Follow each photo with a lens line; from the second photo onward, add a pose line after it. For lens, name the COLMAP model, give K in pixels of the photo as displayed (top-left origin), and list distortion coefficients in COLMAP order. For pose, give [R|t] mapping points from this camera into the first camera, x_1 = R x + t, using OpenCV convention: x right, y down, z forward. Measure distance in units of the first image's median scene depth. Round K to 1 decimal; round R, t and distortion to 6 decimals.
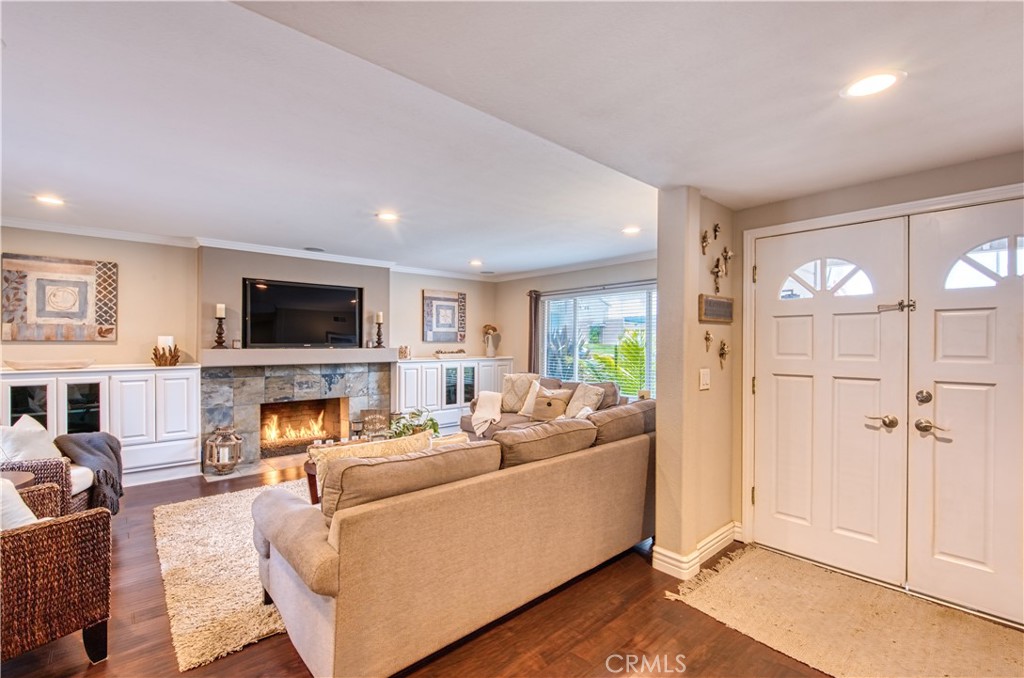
lens RADIAL K [[468.7, 0, 527.6], [0, 468.7, 344.4], [0, 0, 1]] dist [-0.005758, -0.002124]
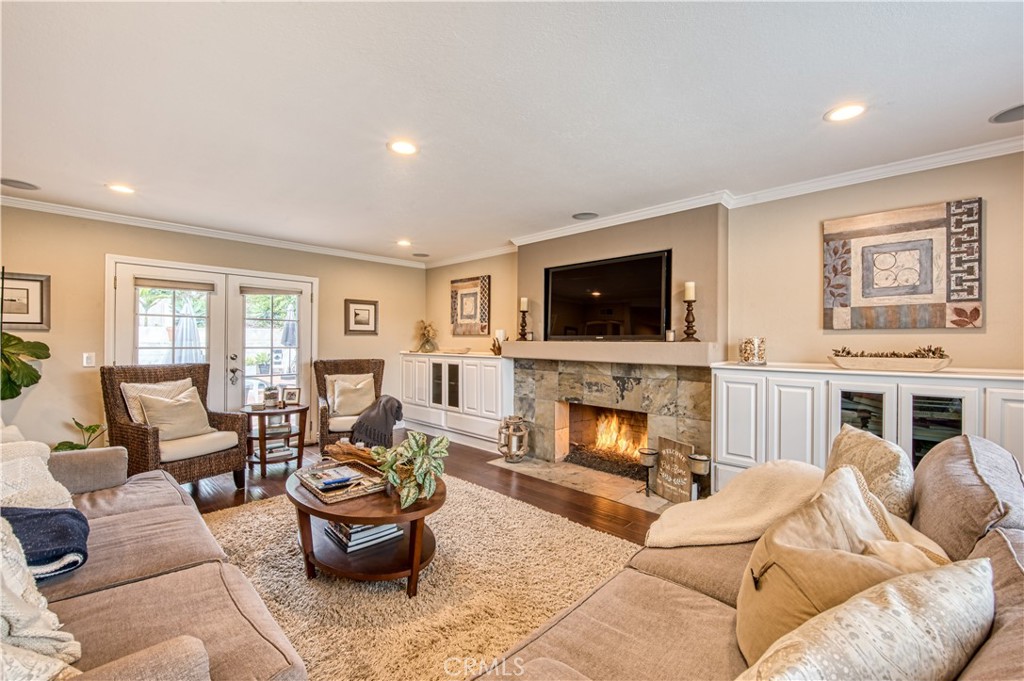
lens RADIAL K [[417.2, 0, 511.9], [0, 417.2, 340.9], [0, 0, 1]] dist [-0.012322, -0.000624]
pose [[0.035162, -0.003573, -0.999375, 0.246777], [-0.009058, 0.999951, -0.003894, 0.012249], [0.999341, 0.009189, 0.035128, 0.874462]]
